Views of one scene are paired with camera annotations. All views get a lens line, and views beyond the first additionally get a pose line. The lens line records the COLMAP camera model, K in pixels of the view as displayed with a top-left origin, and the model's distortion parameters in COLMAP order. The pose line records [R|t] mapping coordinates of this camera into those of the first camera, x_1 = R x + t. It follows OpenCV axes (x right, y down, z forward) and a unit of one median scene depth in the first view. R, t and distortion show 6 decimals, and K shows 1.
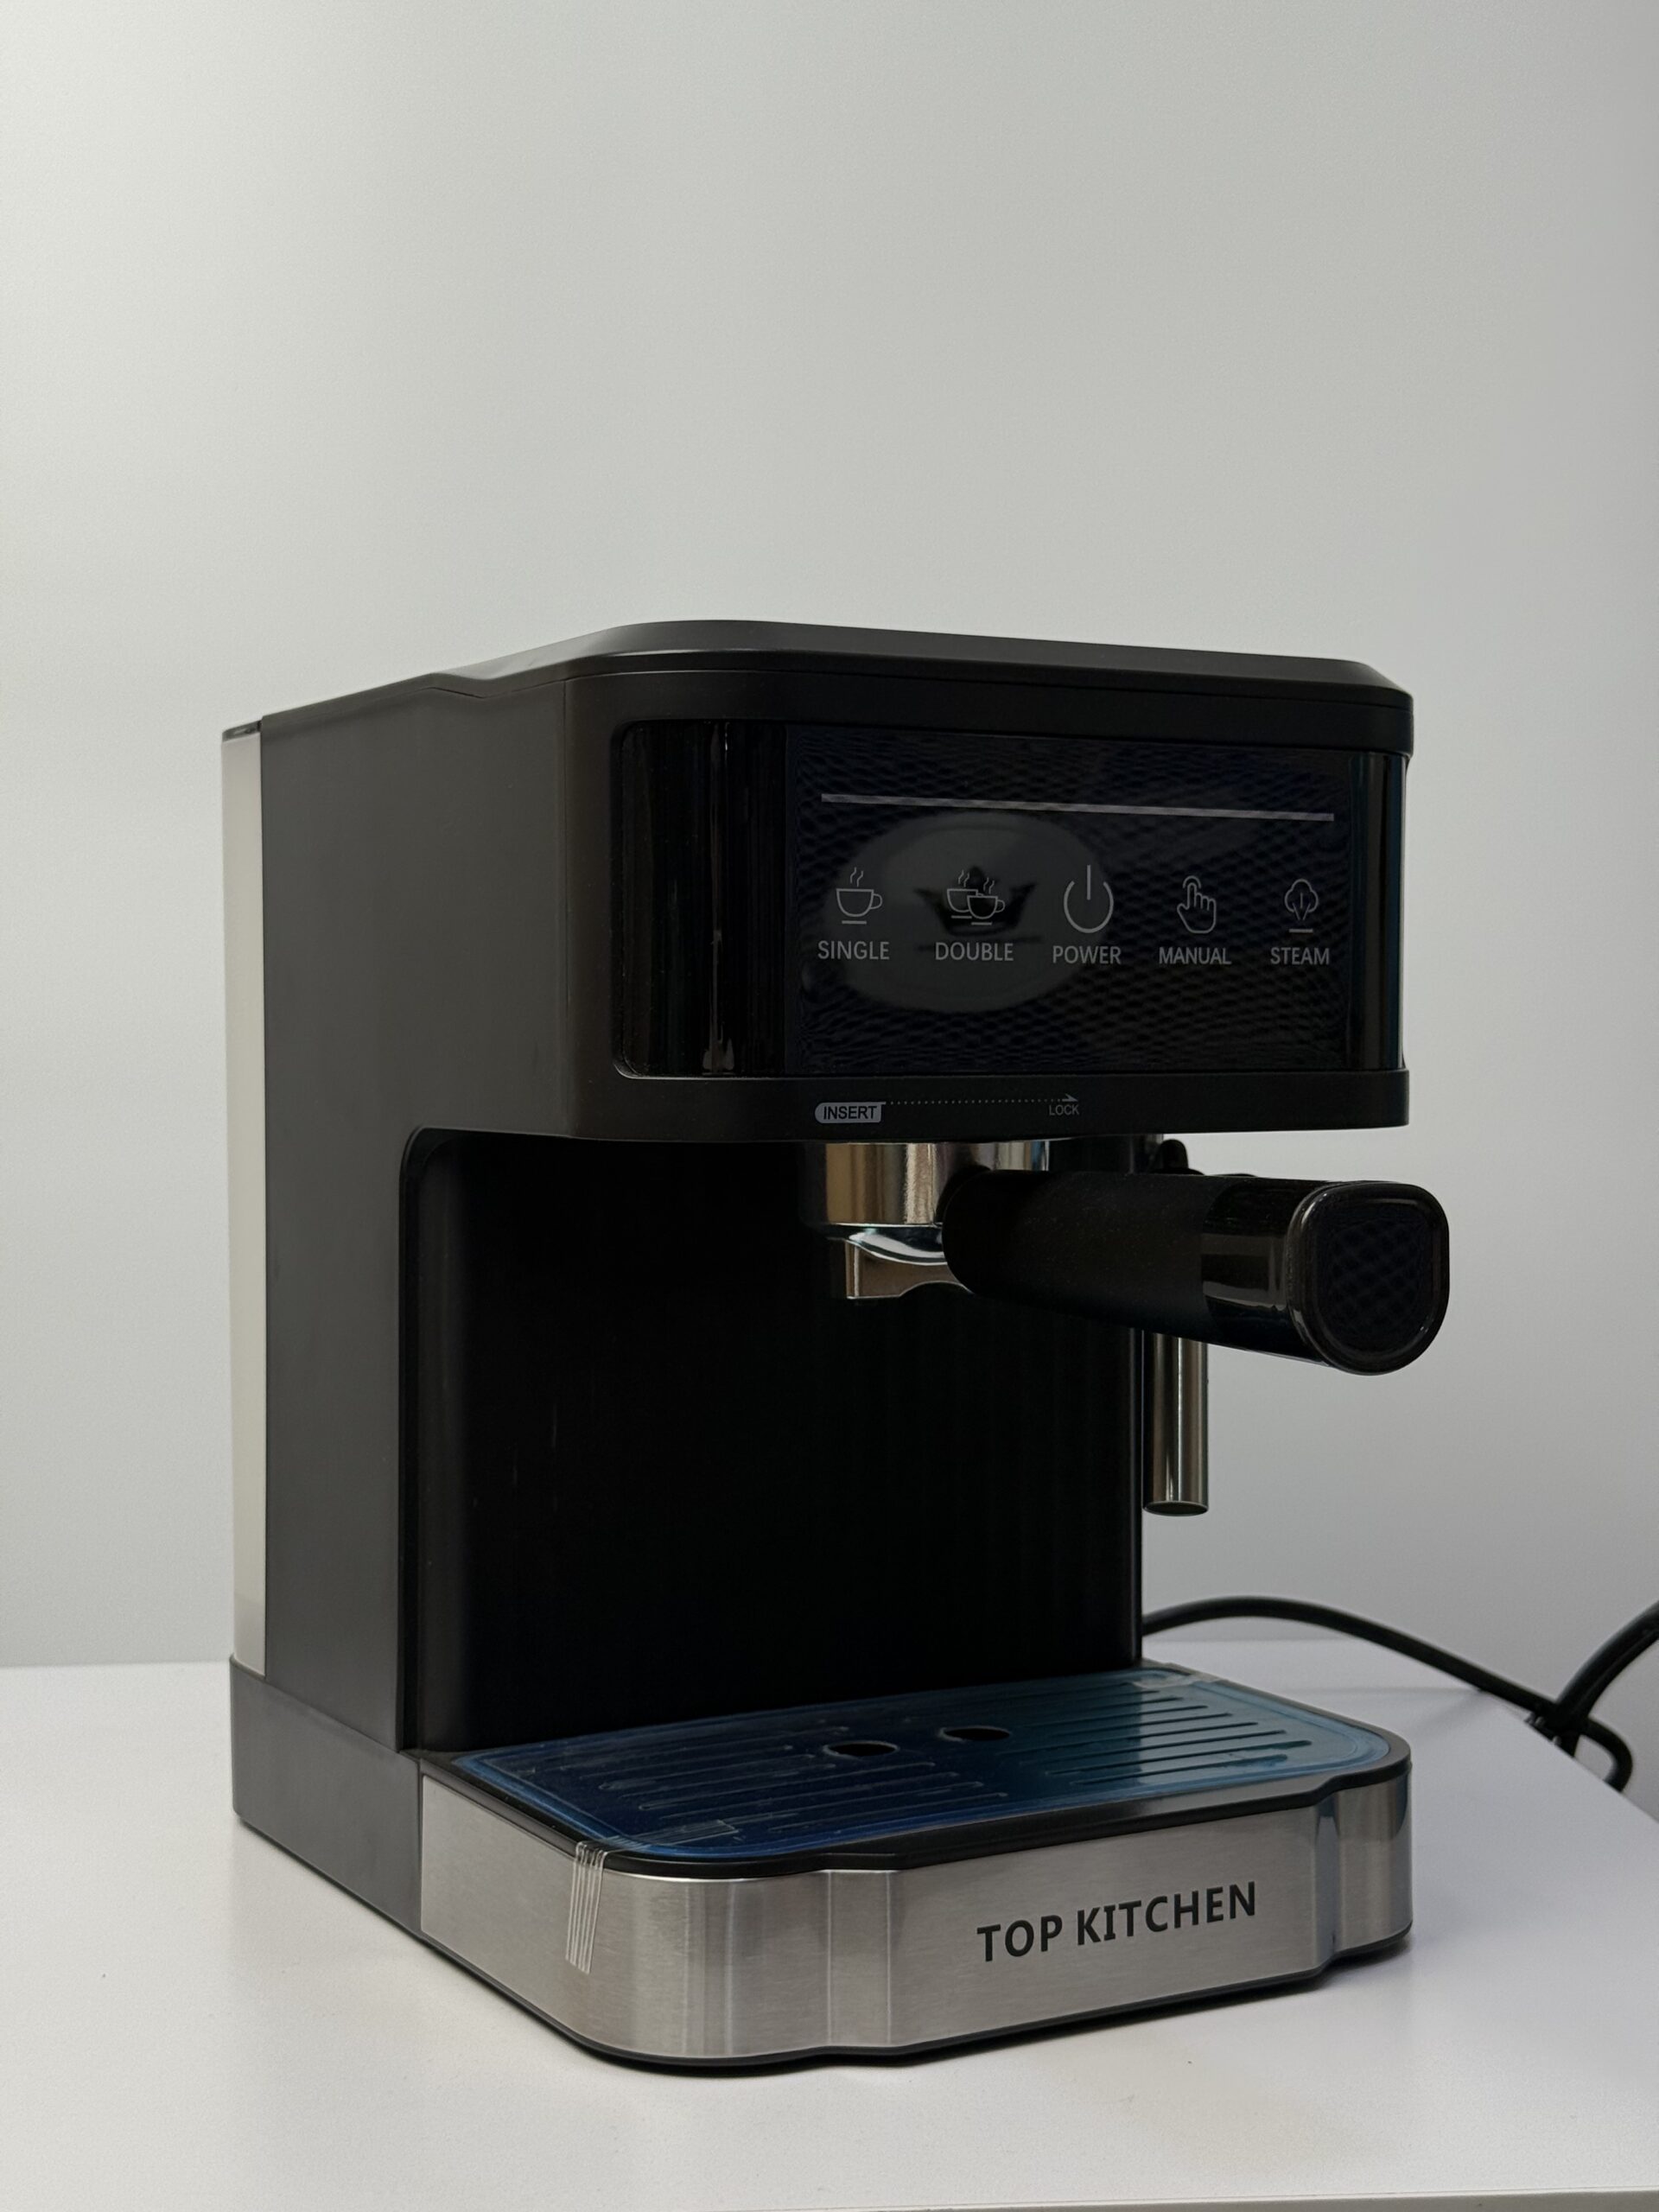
lens RADIAL K [[3080.0, 0, 851.2], [0, 3080.0, 1131.7], [0, 0, 1]] dist [0.109333, 0.000000]
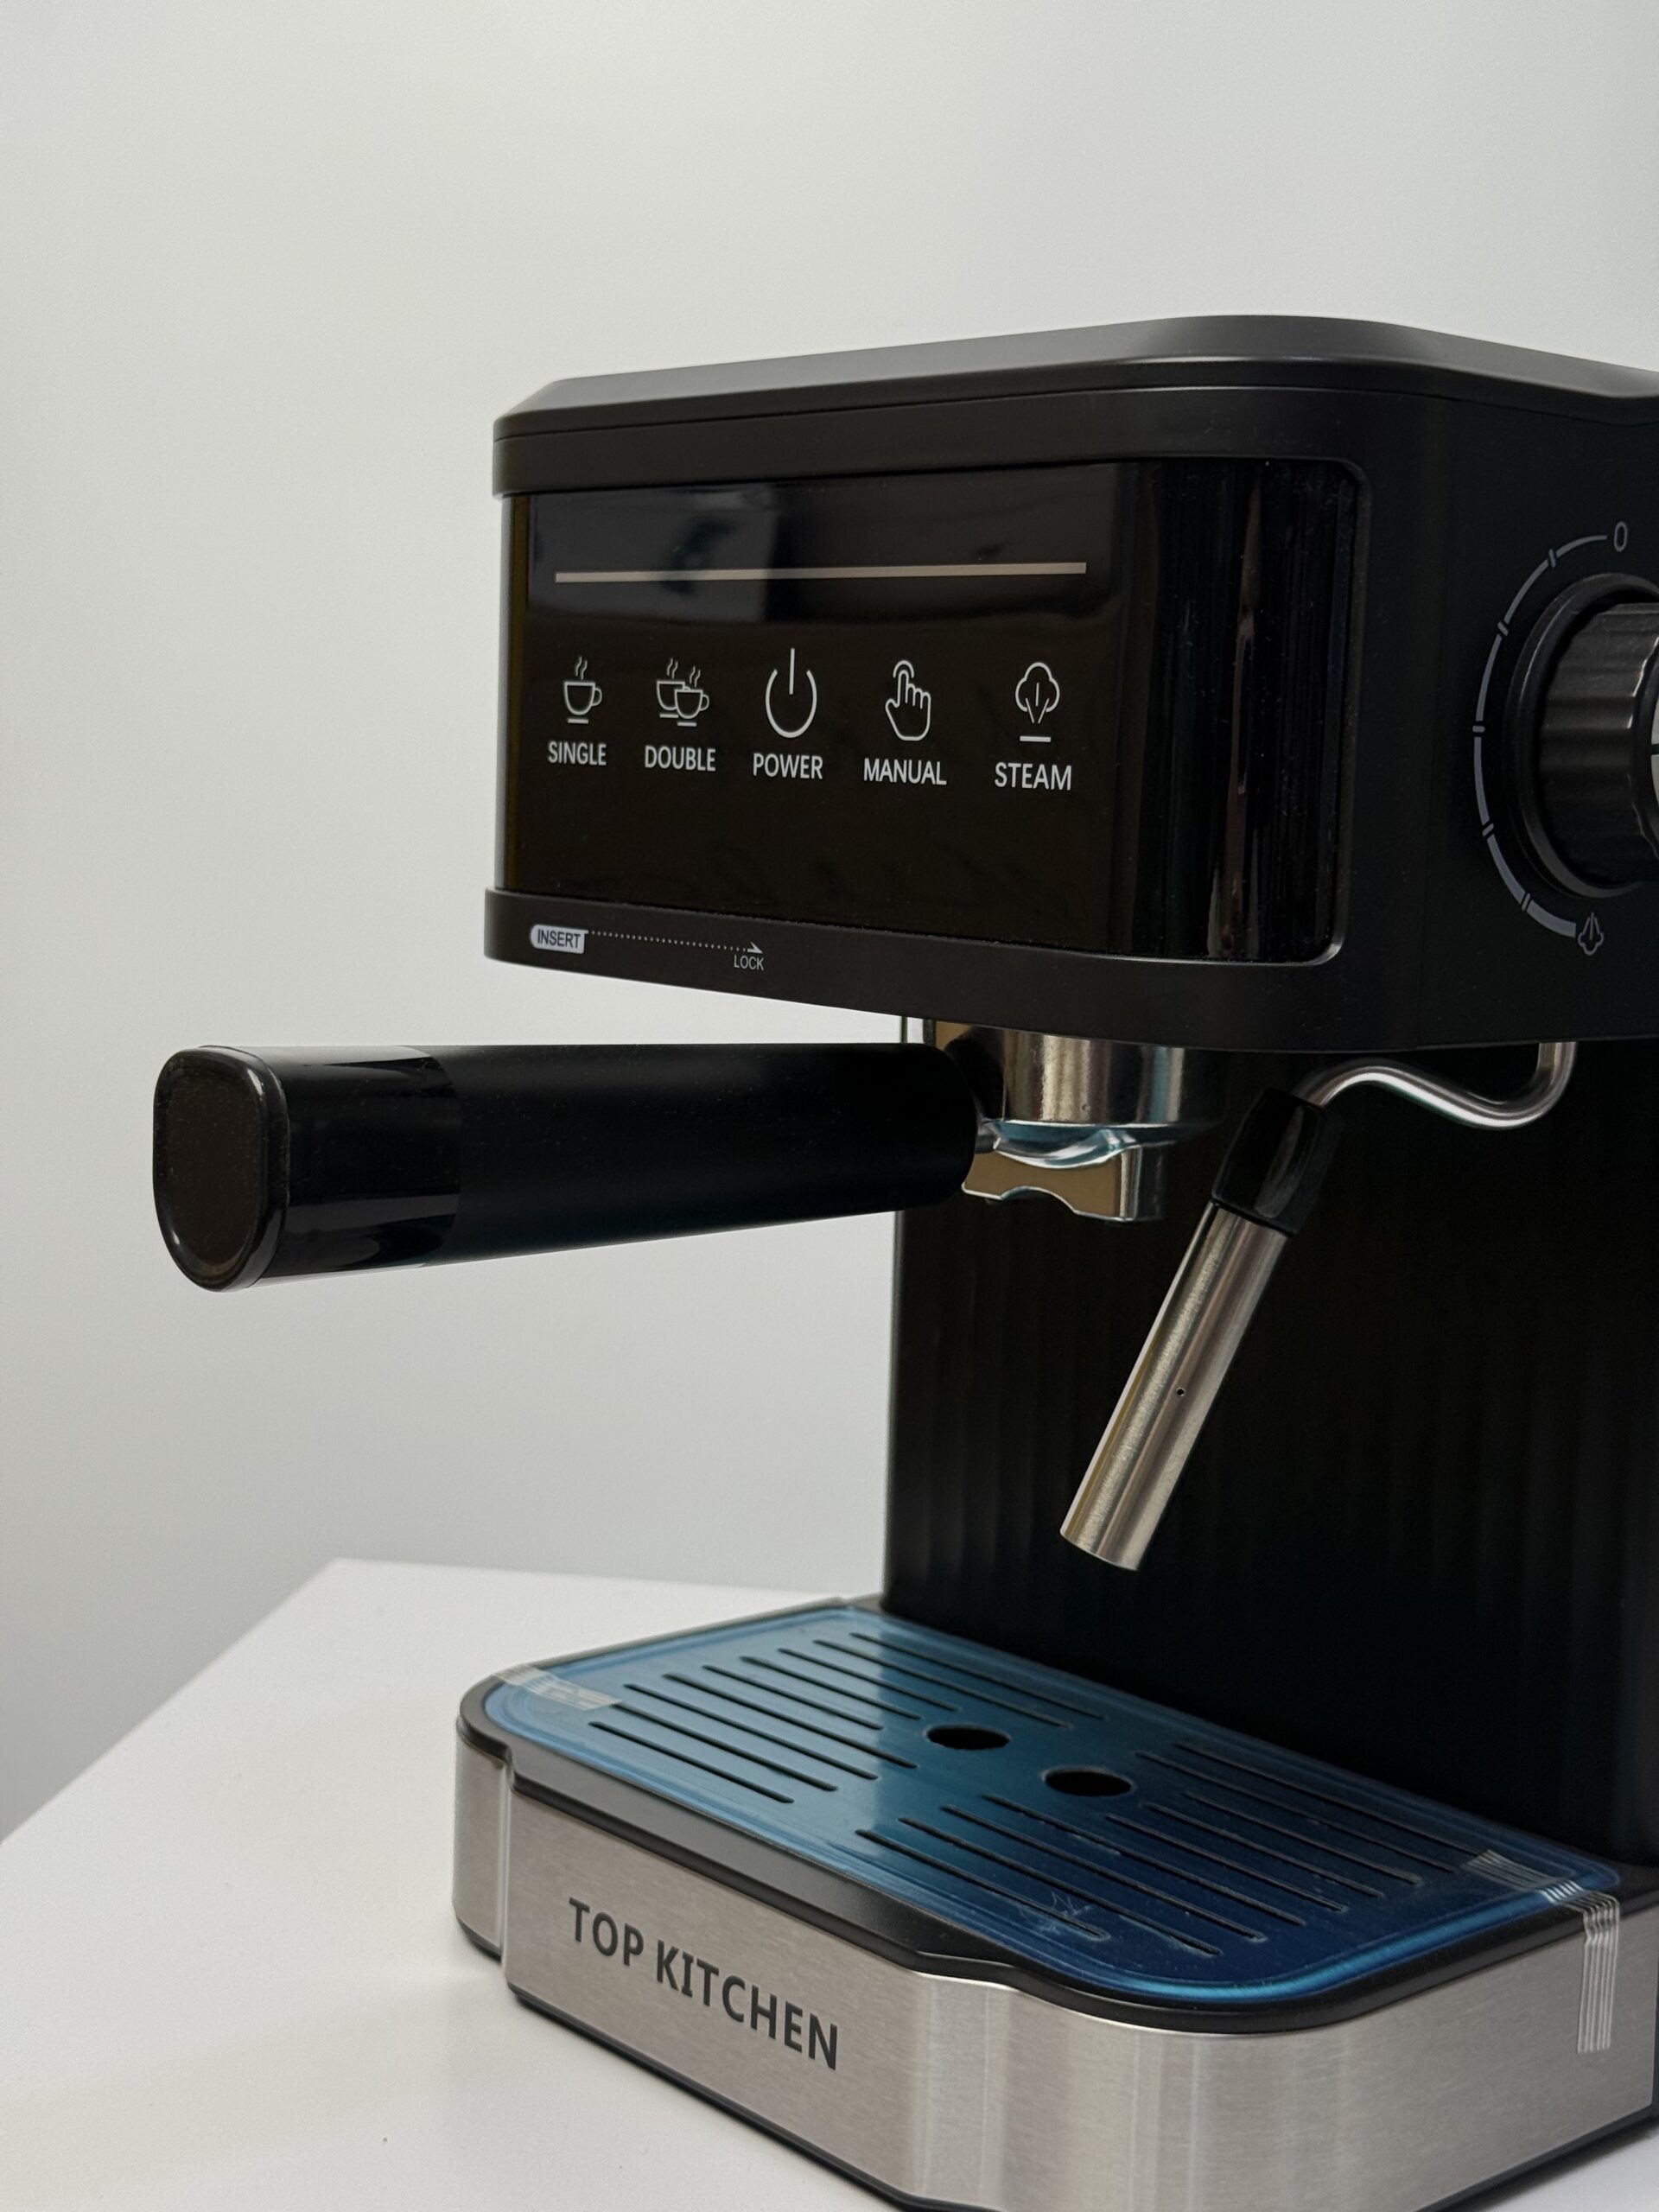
lens RADIAL K [[3080.0, 0, 871.8], [0, 3080.0, 1134.7], [0, 0, 1]] dist [0.109333, 0.000000]
pose [[0.240290, 0.125803, -0.962515, 0.836015], [-0.082753, 0.990611, 0.108816, -0.051551], [0.967167, 0.053503, 0.248445, 0.830380]]
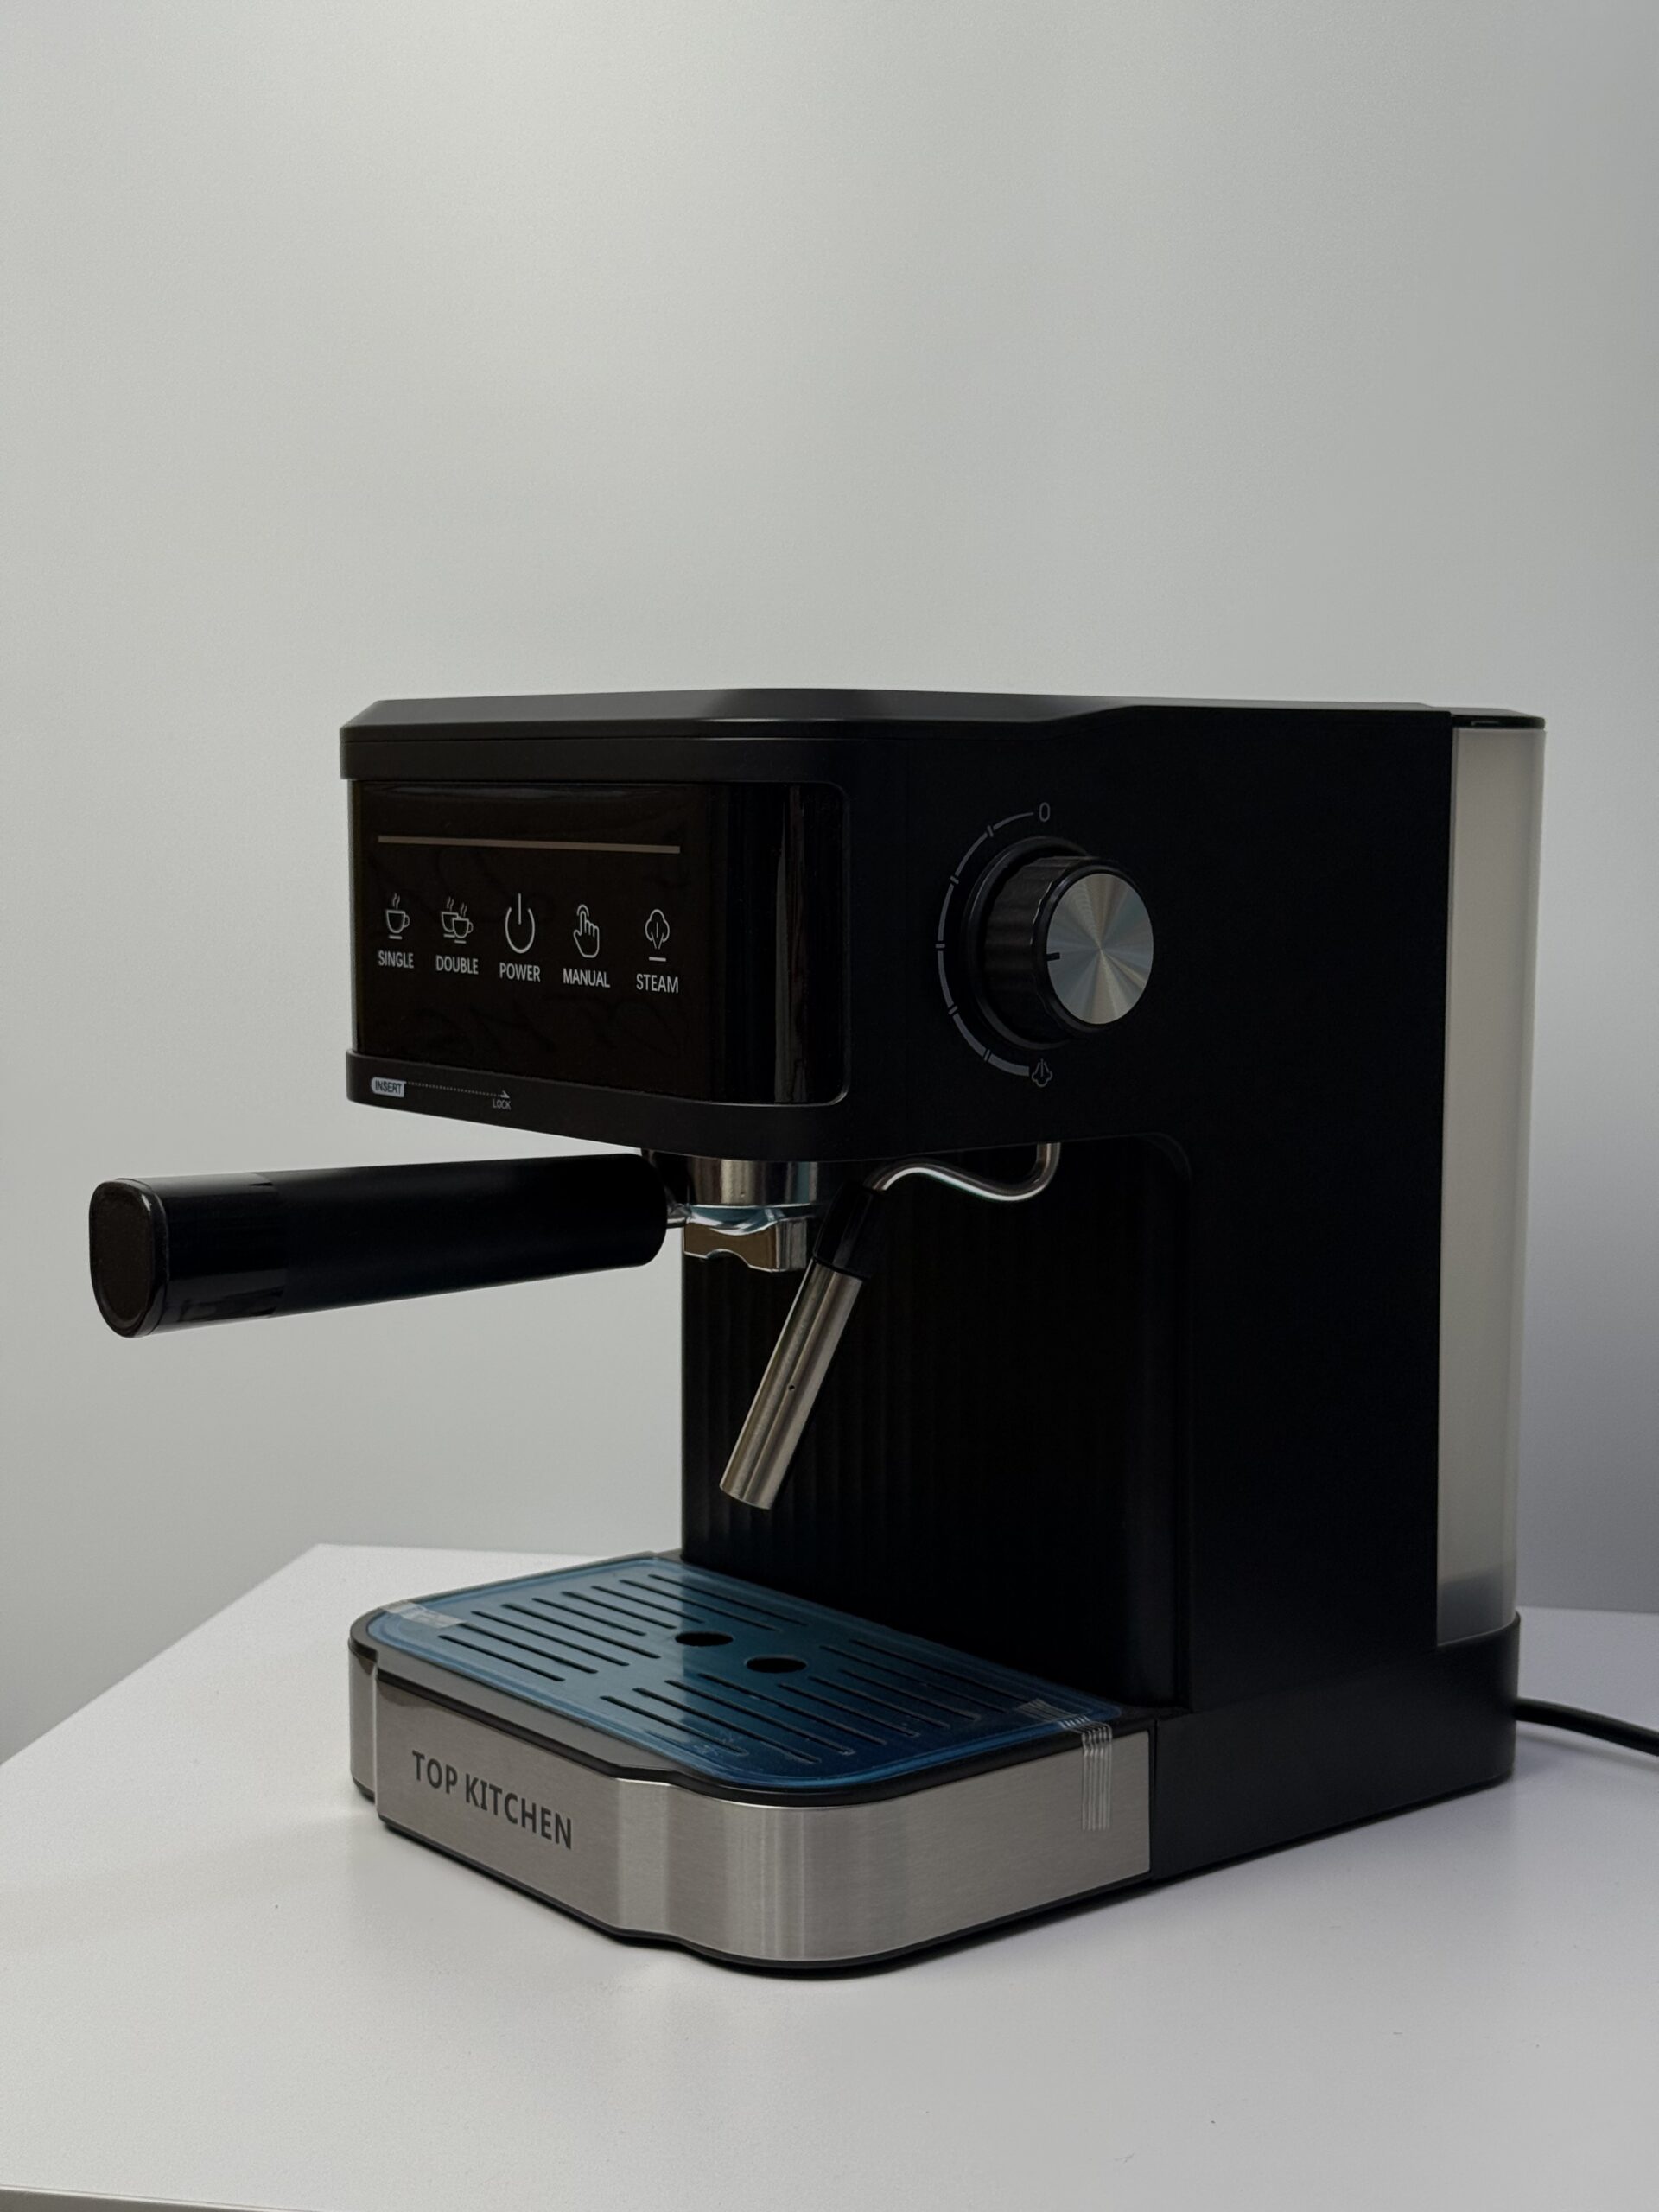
lens RADIAL K [[3080.0, 0, 862.0], [0, 3080.0, 1148.9], [0, 0, 1]] dist [0.109333, 0.000000]
pose [[0.194223, 0.112202, -0.974519, 1.221927], [-0.047613, 0.993344, 0.104880, -0.118023], [0.979801, 0.026030, 0.198273, 0.896203]]
